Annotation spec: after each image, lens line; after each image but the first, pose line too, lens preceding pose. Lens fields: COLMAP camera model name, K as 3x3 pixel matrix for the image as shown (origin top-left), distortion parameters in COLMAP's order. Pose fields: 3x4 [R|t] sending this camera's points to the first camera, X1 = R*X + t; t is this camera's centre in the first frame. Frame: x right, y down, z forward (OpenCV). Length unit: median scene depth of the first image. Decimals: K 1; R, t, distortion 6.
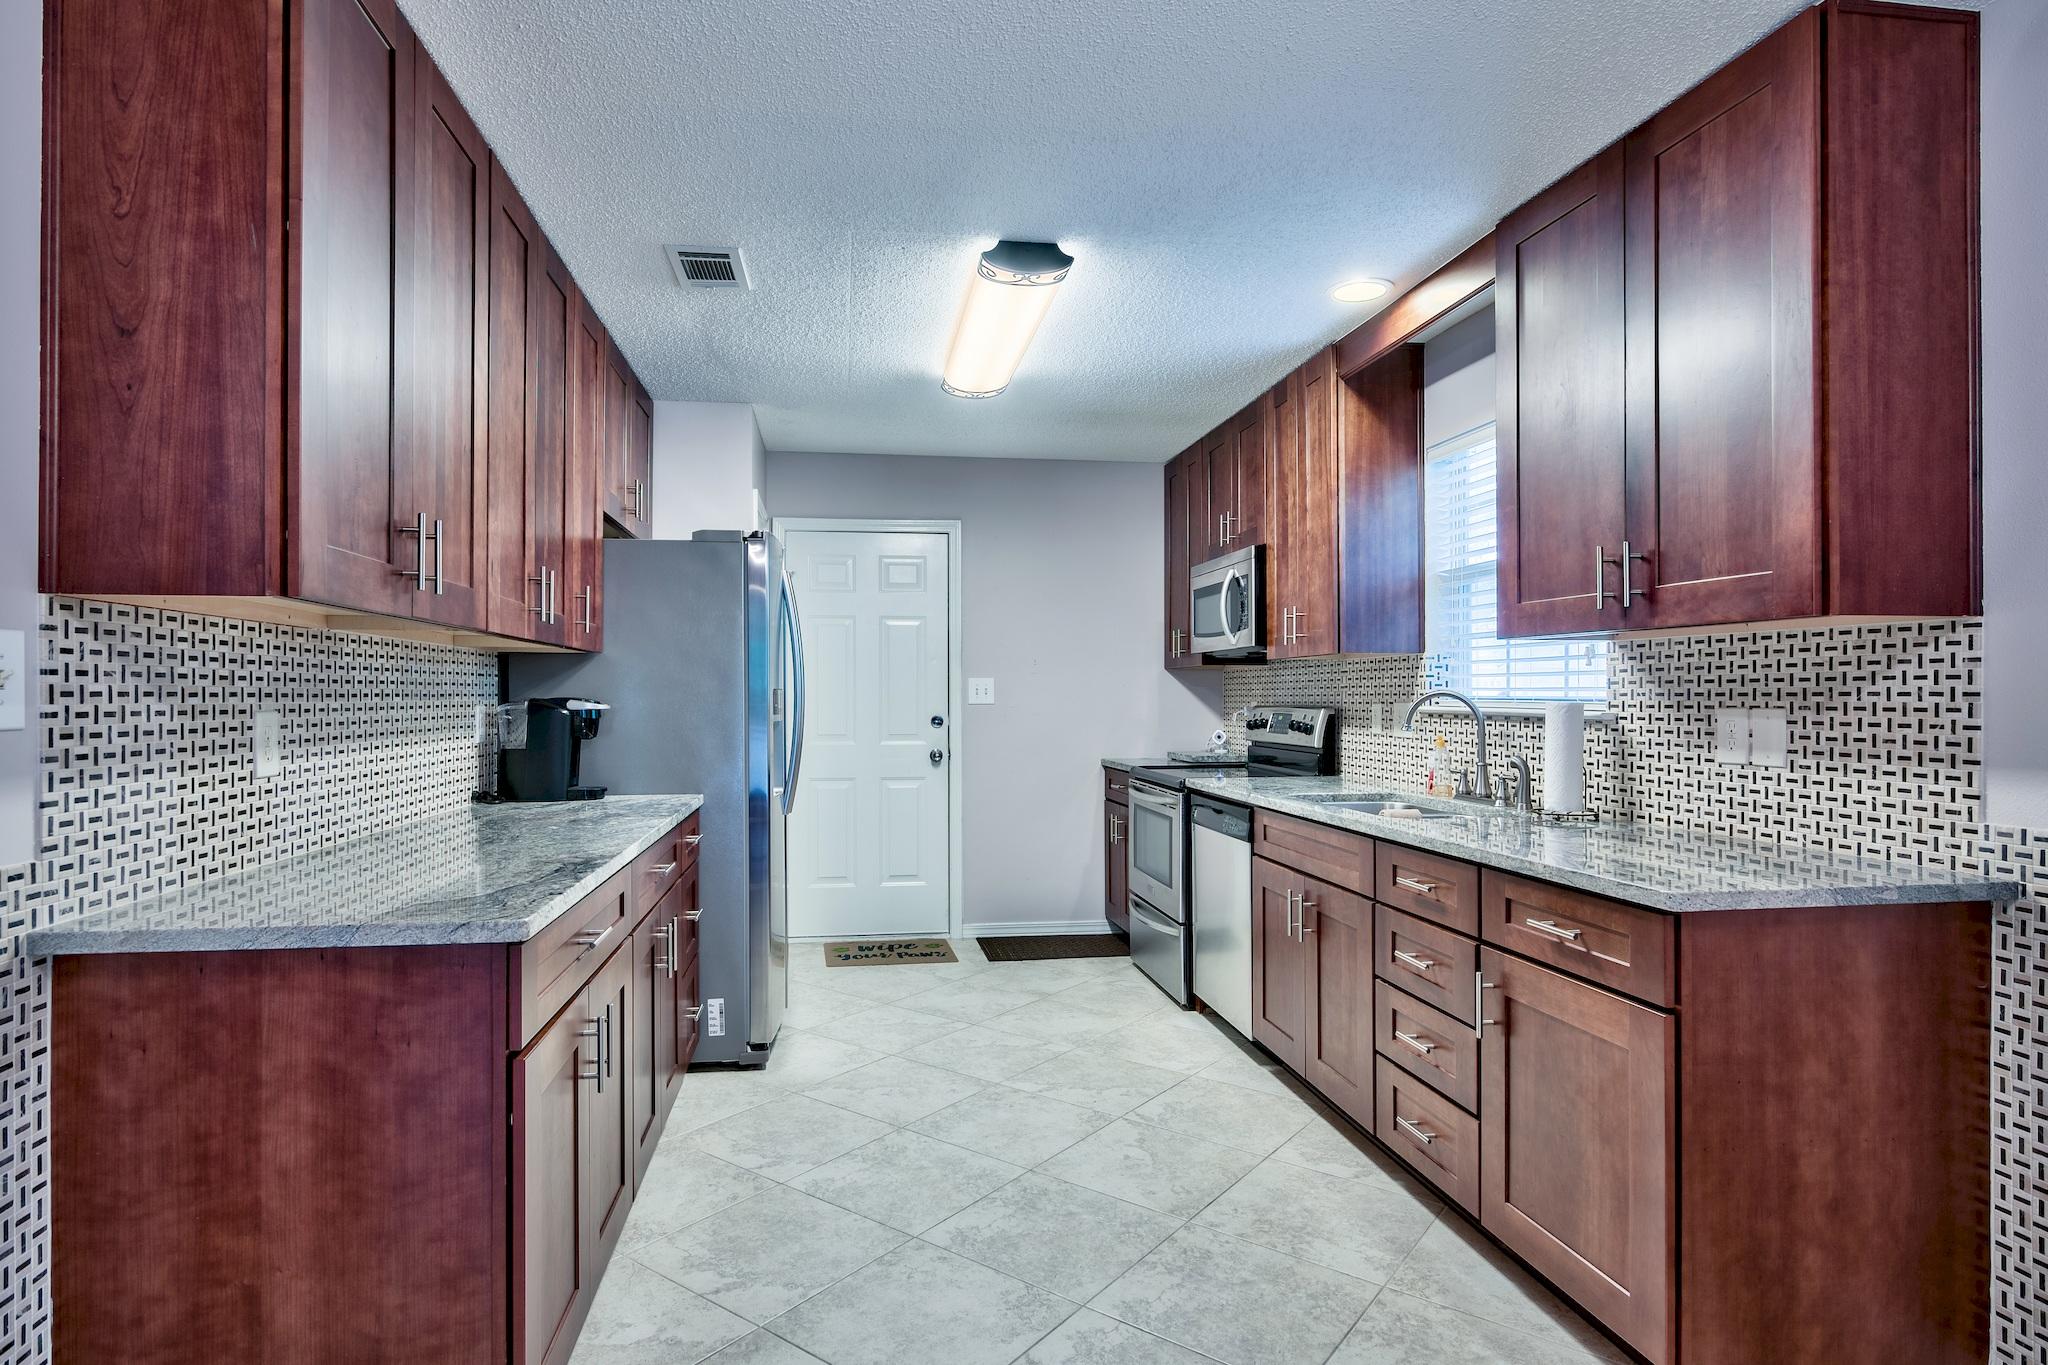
lens RADIAL K [[1090.0, 0, 971.9], [0, 1090.0, 693.2], [0, 0, 1]] dist [-0.003174, -0.000189]
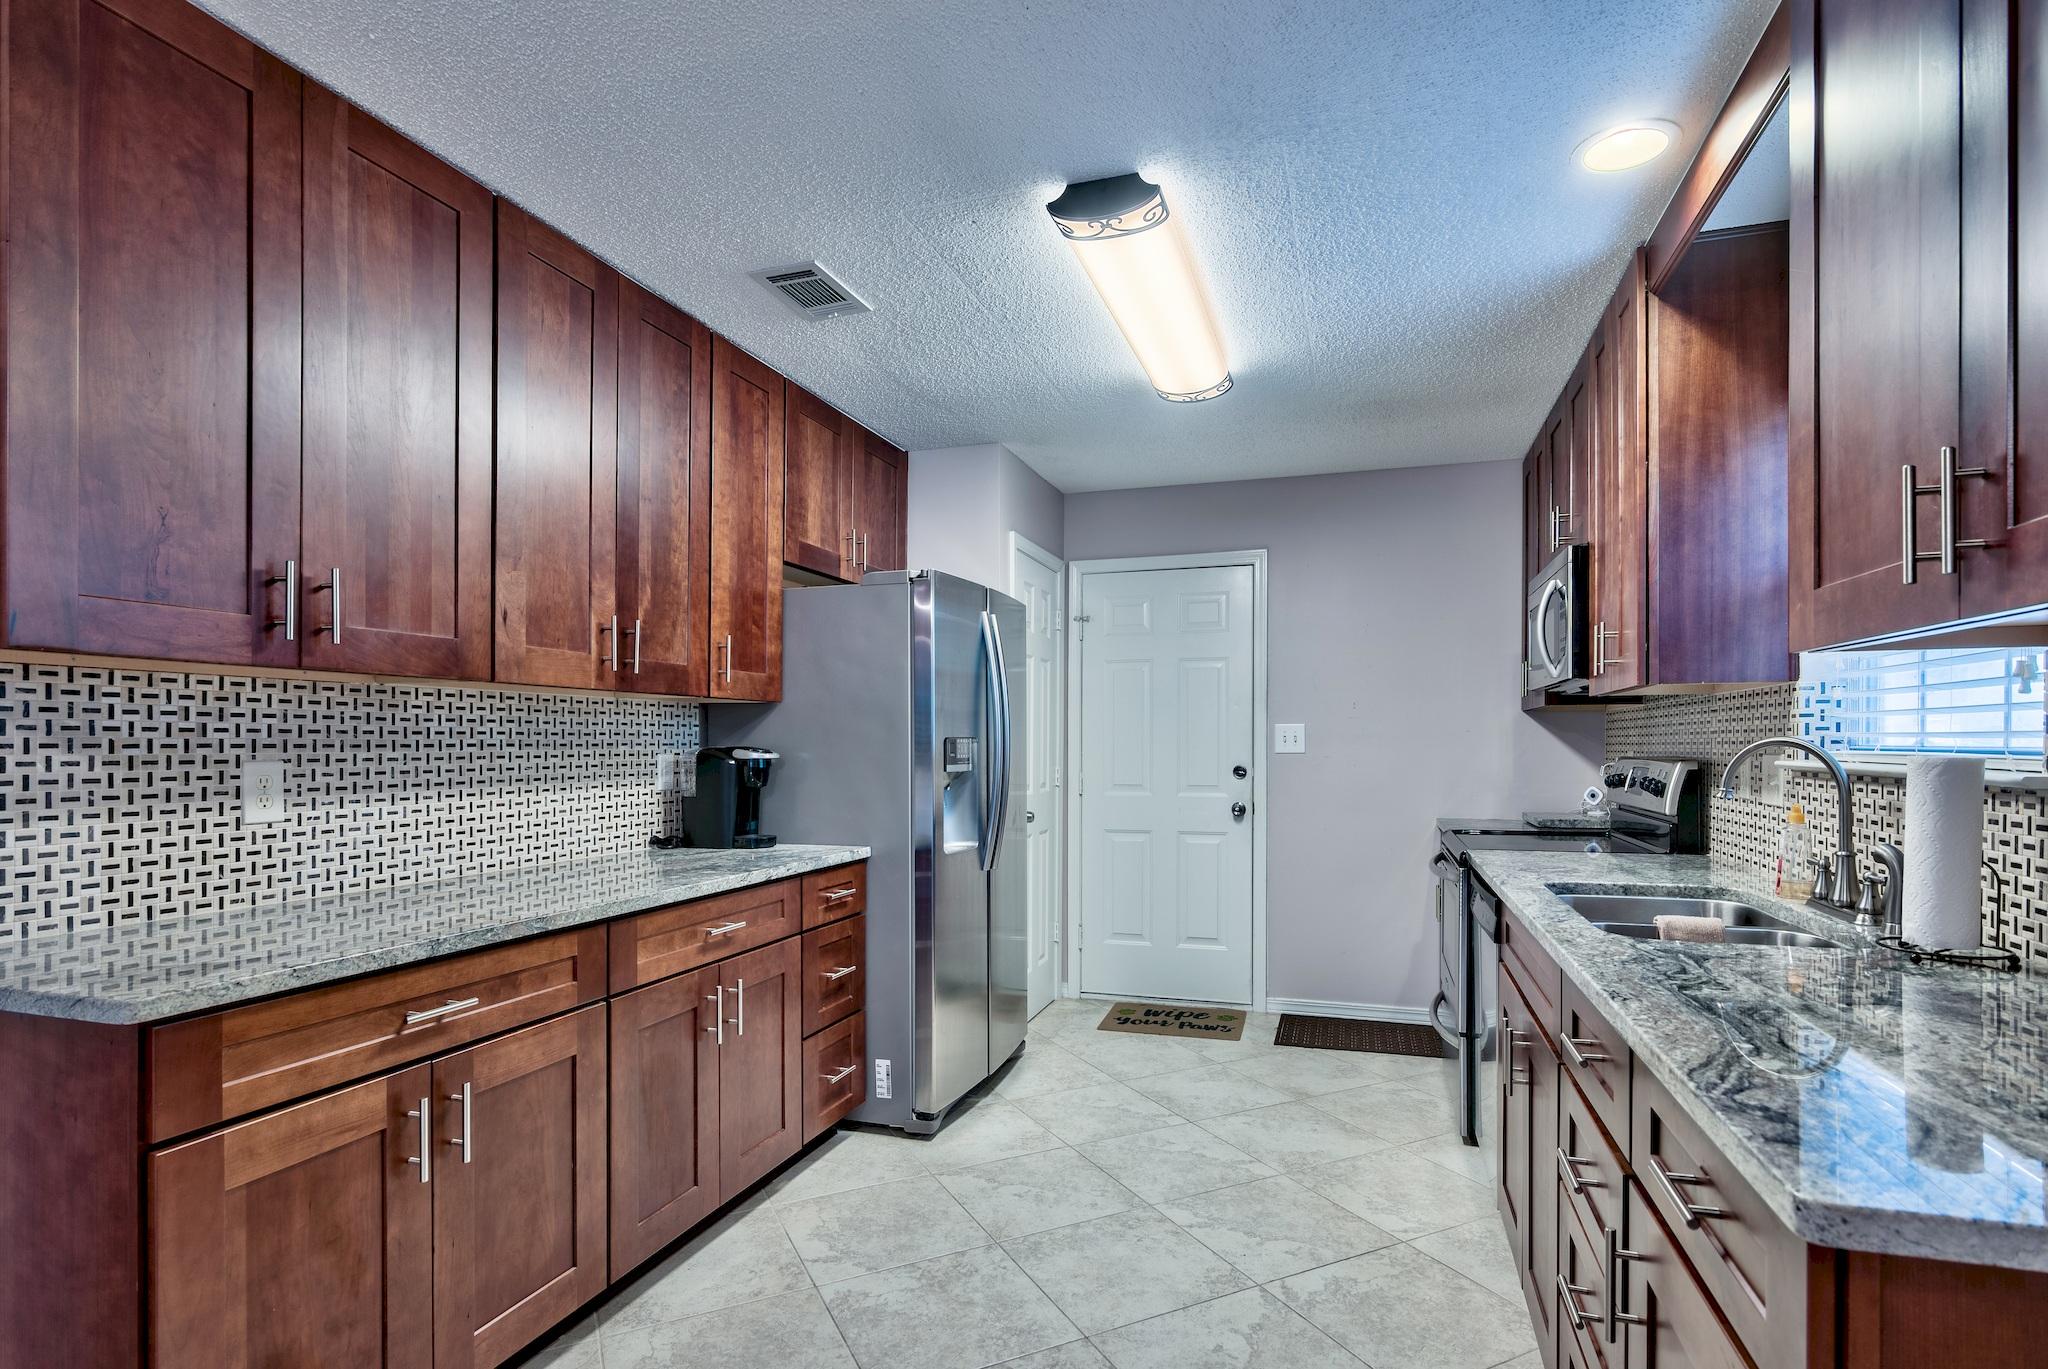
lens RADIAL K [[1013.8, 0, 1040.8], [0, 1013.8, 746.8], [0, 0, 1]] dist [0.000439, 0.000782]
pose [[0.907582, 0.001323, -0.419872, 0.328714], [0.001351, 0.999981, 0.006070, -0.000947], [0.419872, -0.006077, 0.907563, 0.305303]]
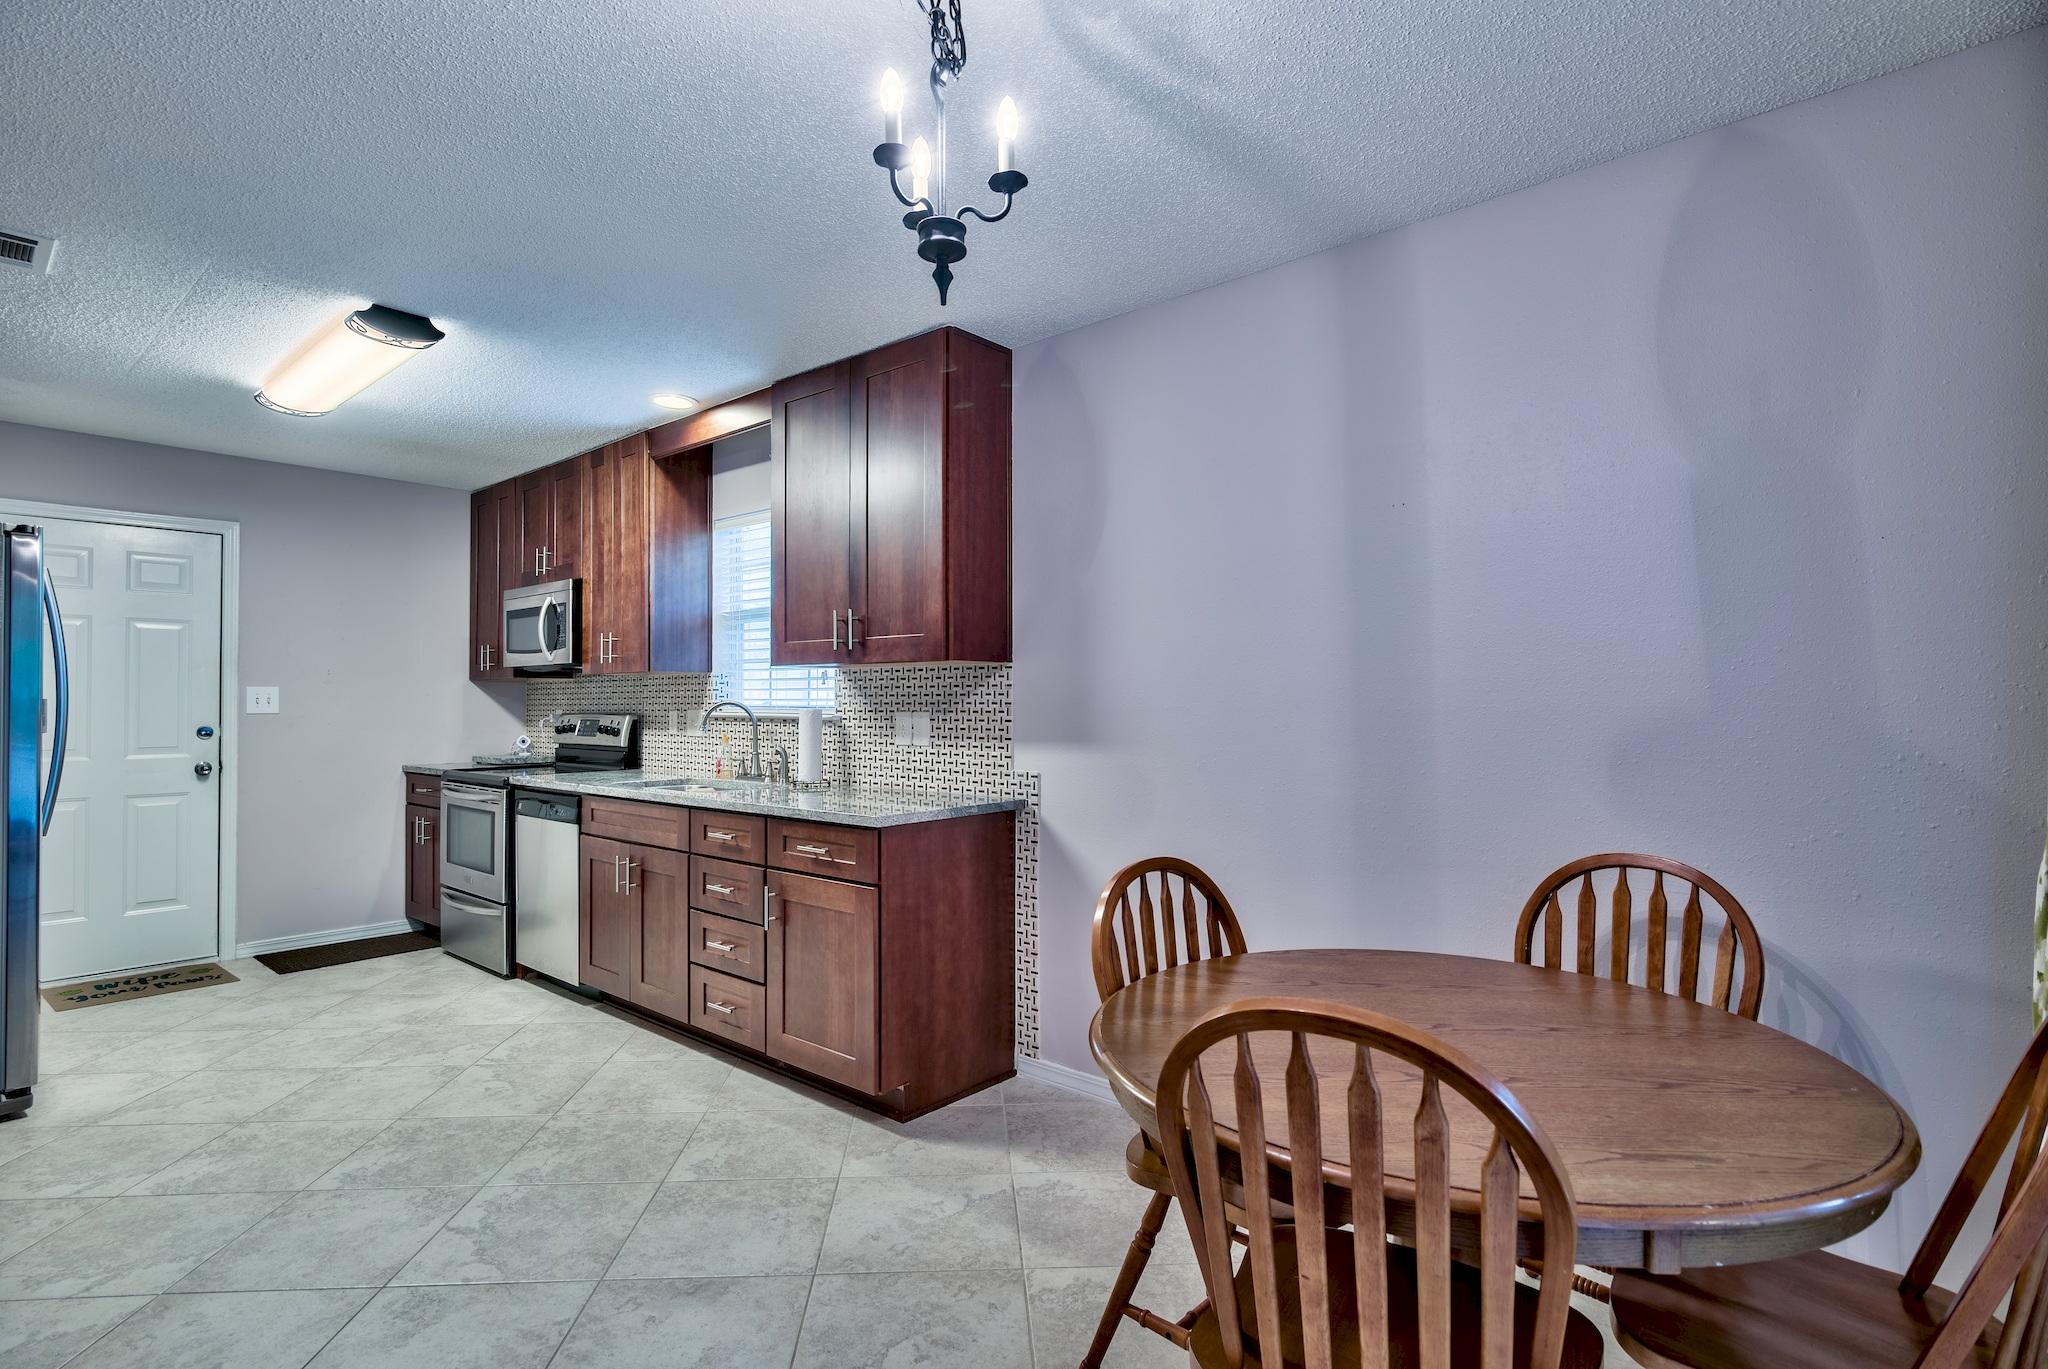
lens RADIAL K [[1013.1, 0, 1017.8], [0, 1013.1, 682.8], [0, 0, 1]] dist [-0.004891, -0.000452]
pose [[0.745576, 0.012818, 0.666297, -0.170990], [-0.000119, 0.999818, -0.019102, -0.000778], [-0.666420, 0.014163, 0.745442, -0.227853]]
